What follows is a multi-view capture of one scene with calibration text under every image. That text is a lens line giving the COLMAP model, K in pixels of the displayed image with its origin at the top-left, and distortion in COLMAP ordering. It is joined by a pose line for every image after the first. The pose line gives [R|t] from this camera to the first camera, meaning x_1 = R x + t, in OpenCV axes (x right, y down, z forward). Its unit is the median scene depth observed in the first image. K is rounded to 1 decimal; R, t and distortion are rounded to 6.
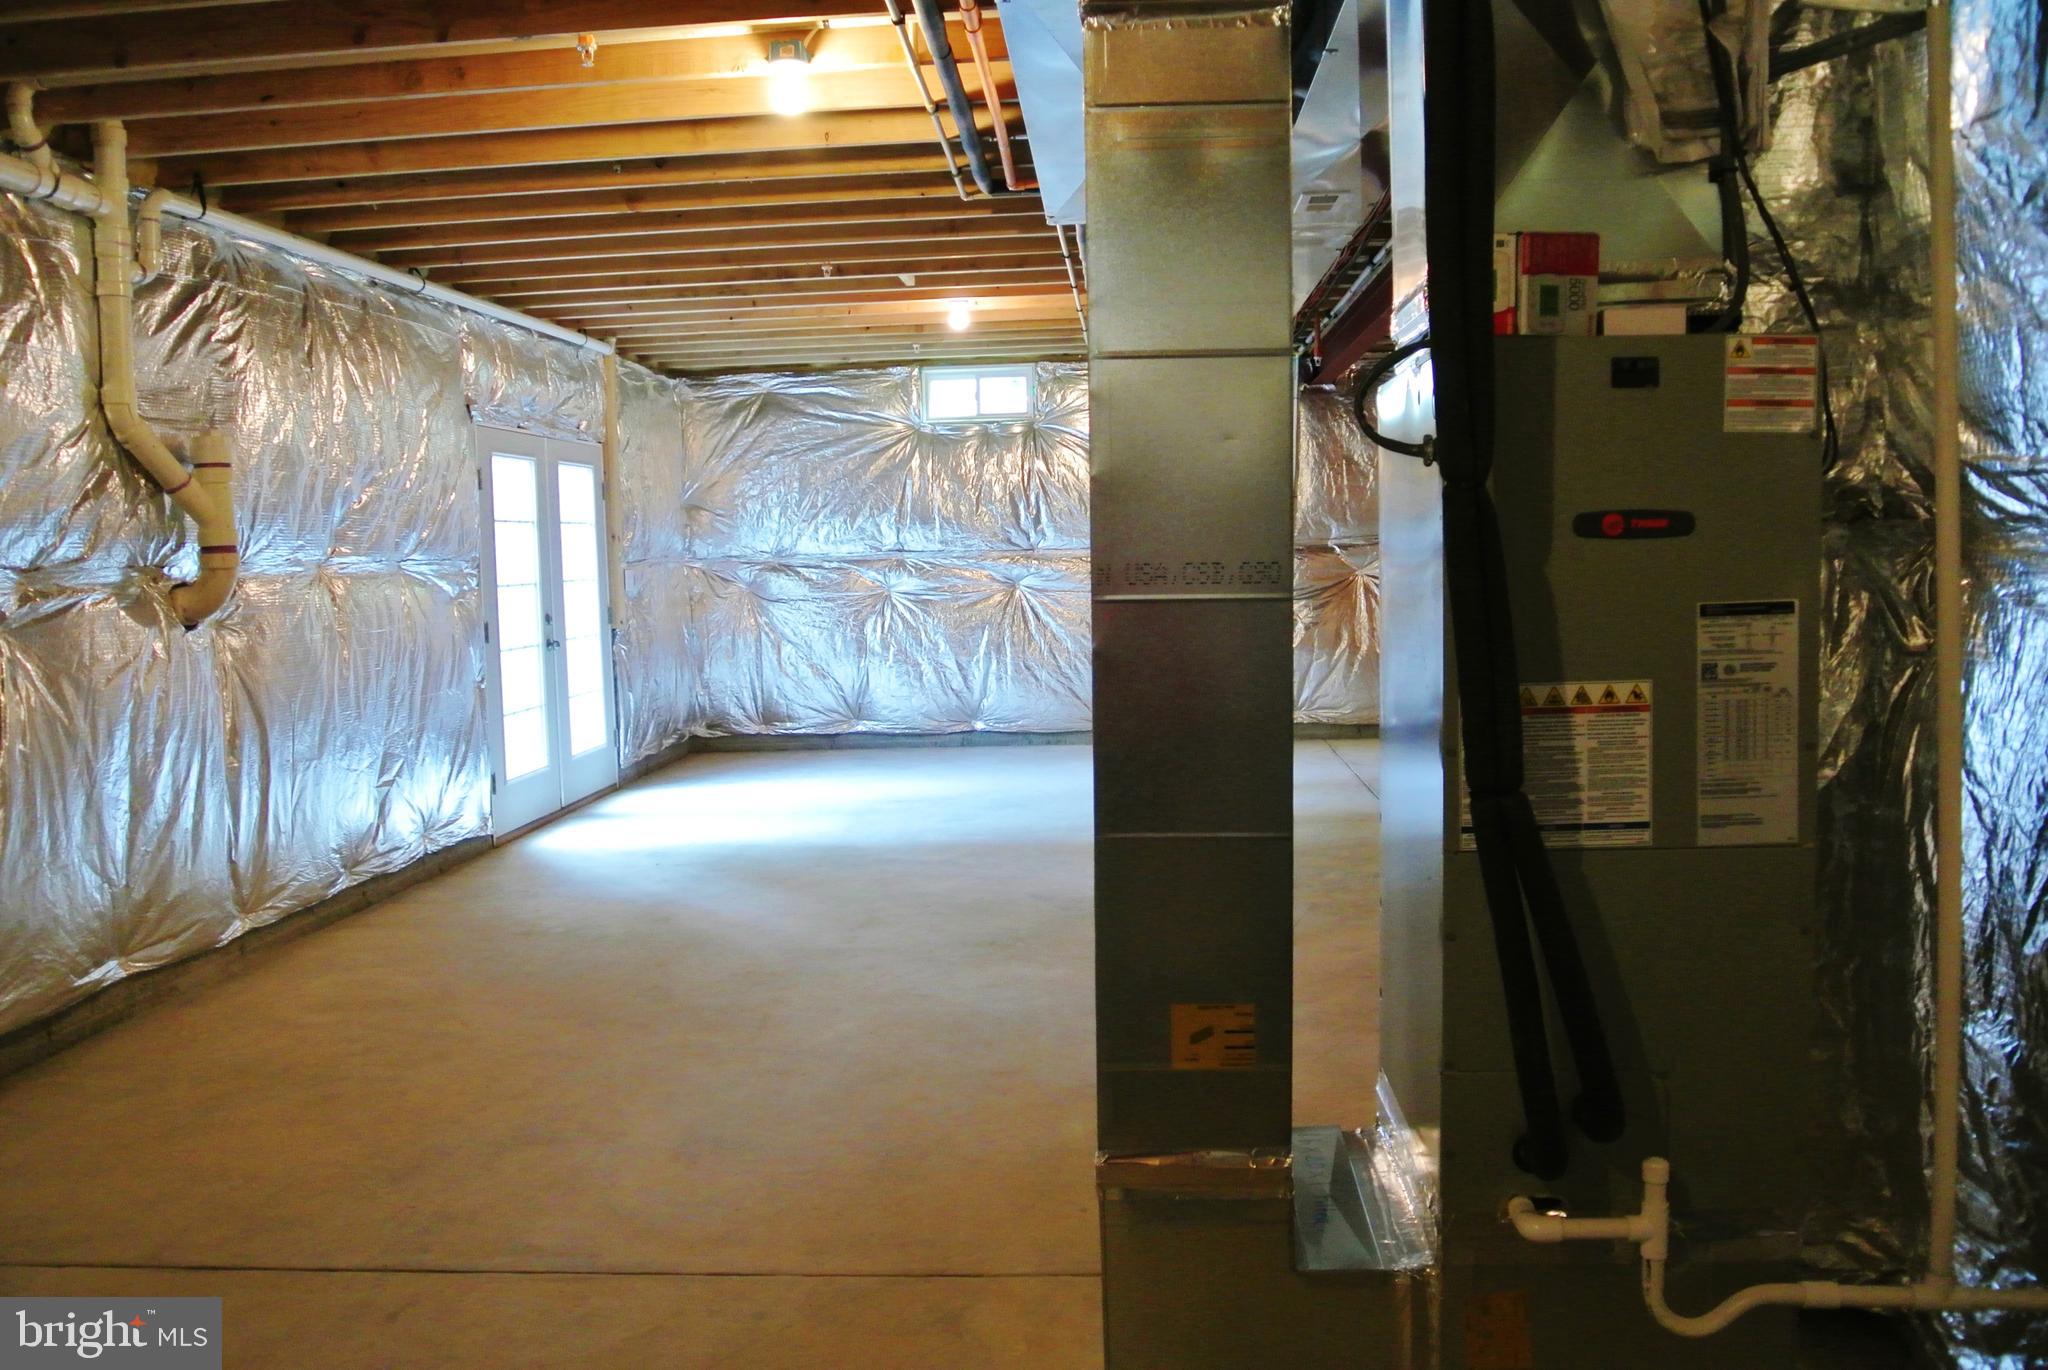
lens RADIAL K [[1591.4, 0, 1023.6], [0, 1591.4, 686.6], [0, 0, 1]] dist [-0.067009, -0.001203]
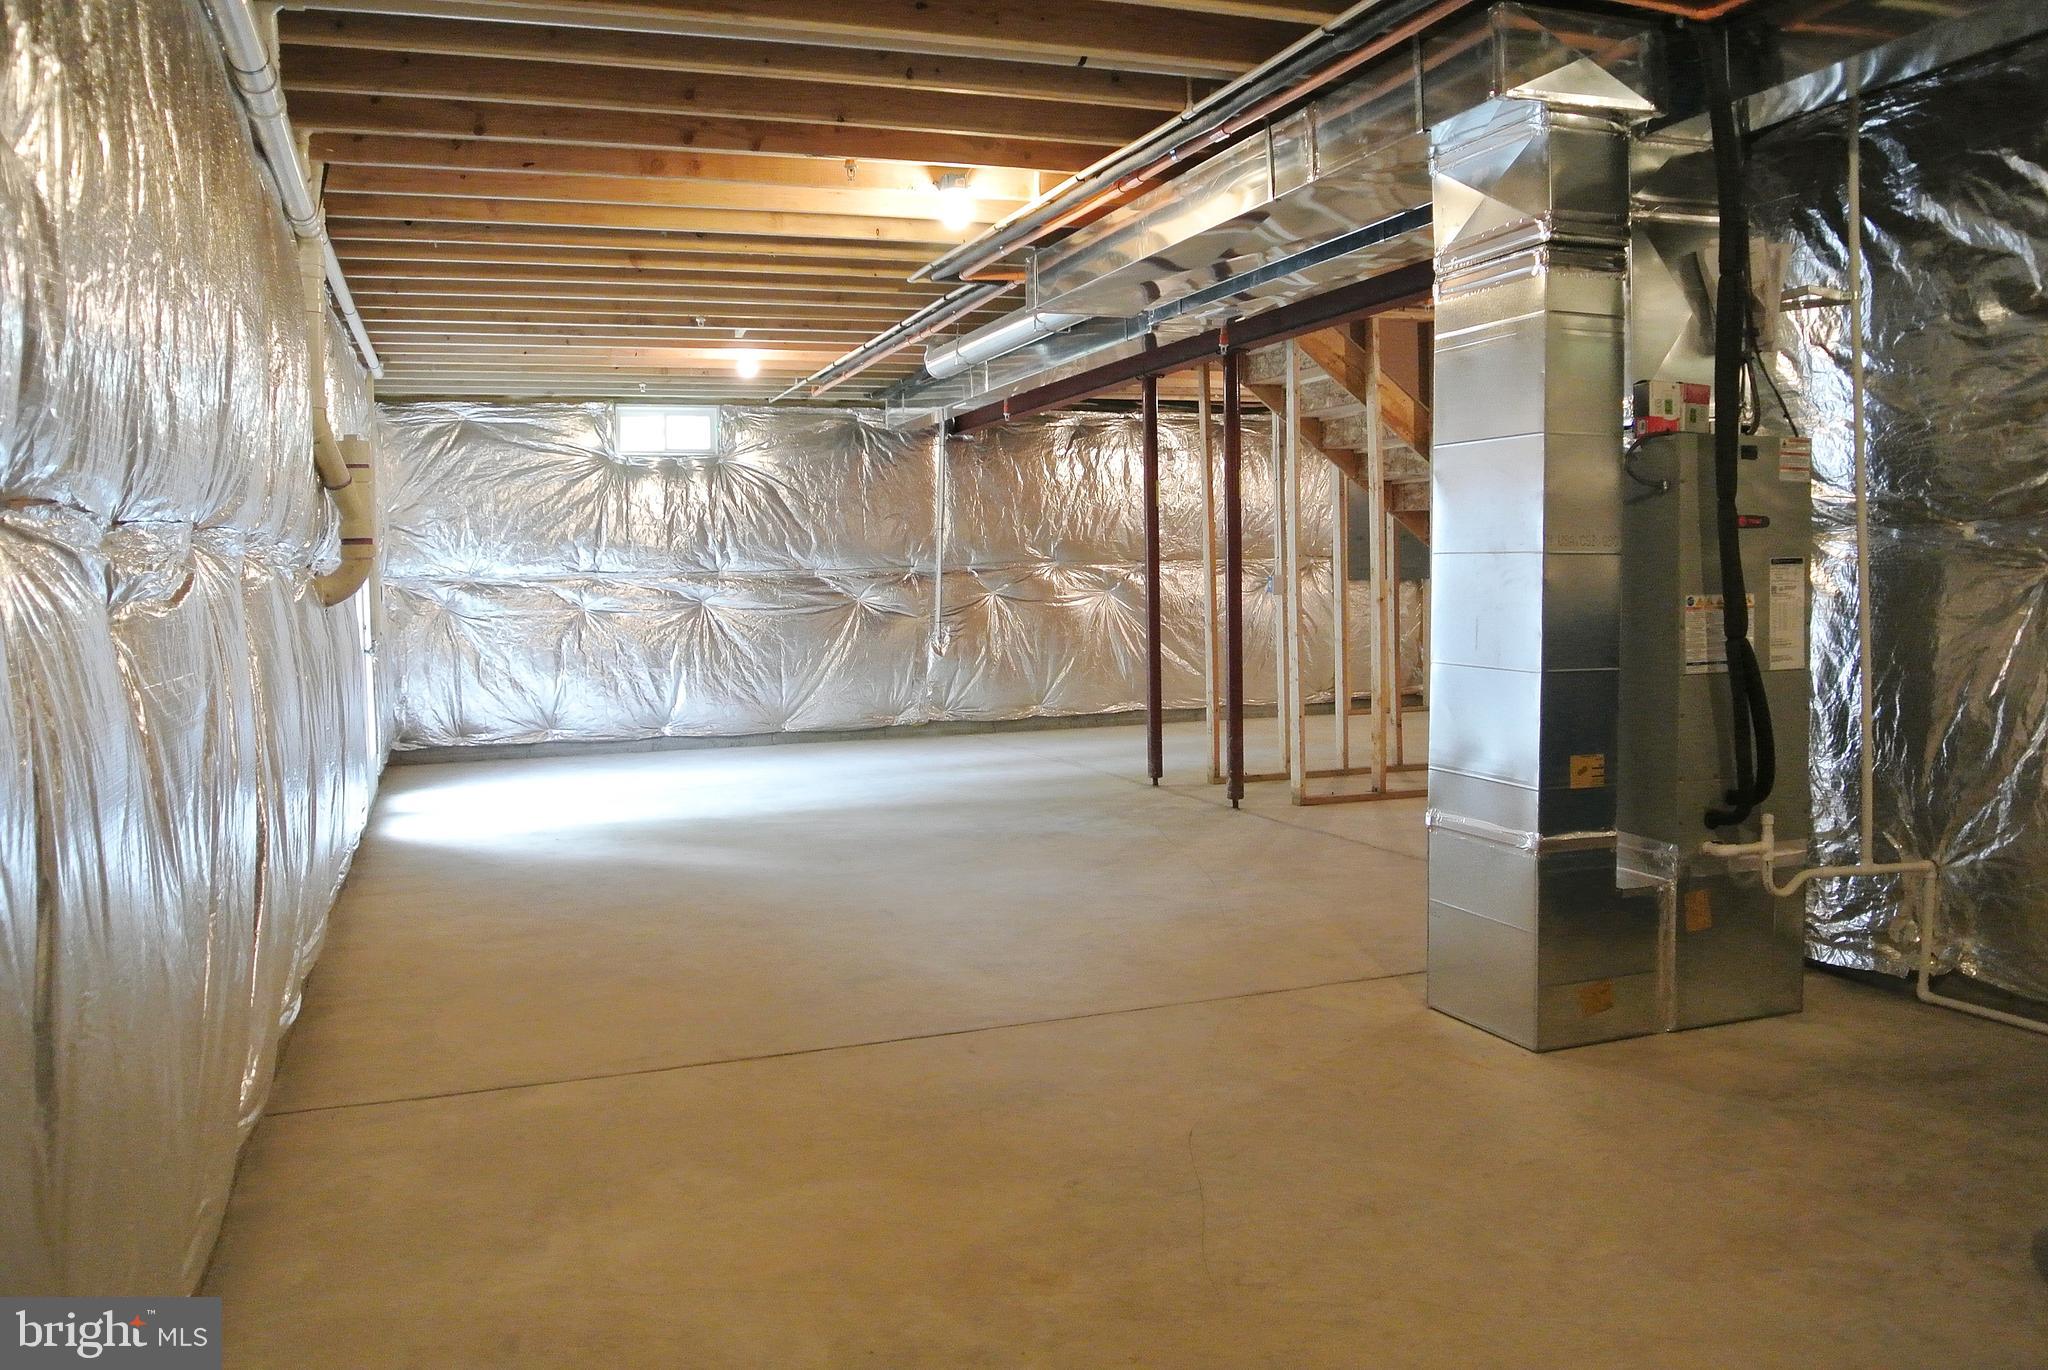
lens RADIAL K [[1591.4, 0, 1026.5], [0, 1591.4, 680.7], [0, 0, 1]] dist [-0.067009, -0.001203]
pose [[0.914948, -0.015509, 0.403274, -0.245603], [0.028594, 0.999241, -0.026445, 0.025533], [-0.402558, 0.035728, 0.914697, -0.100630]]
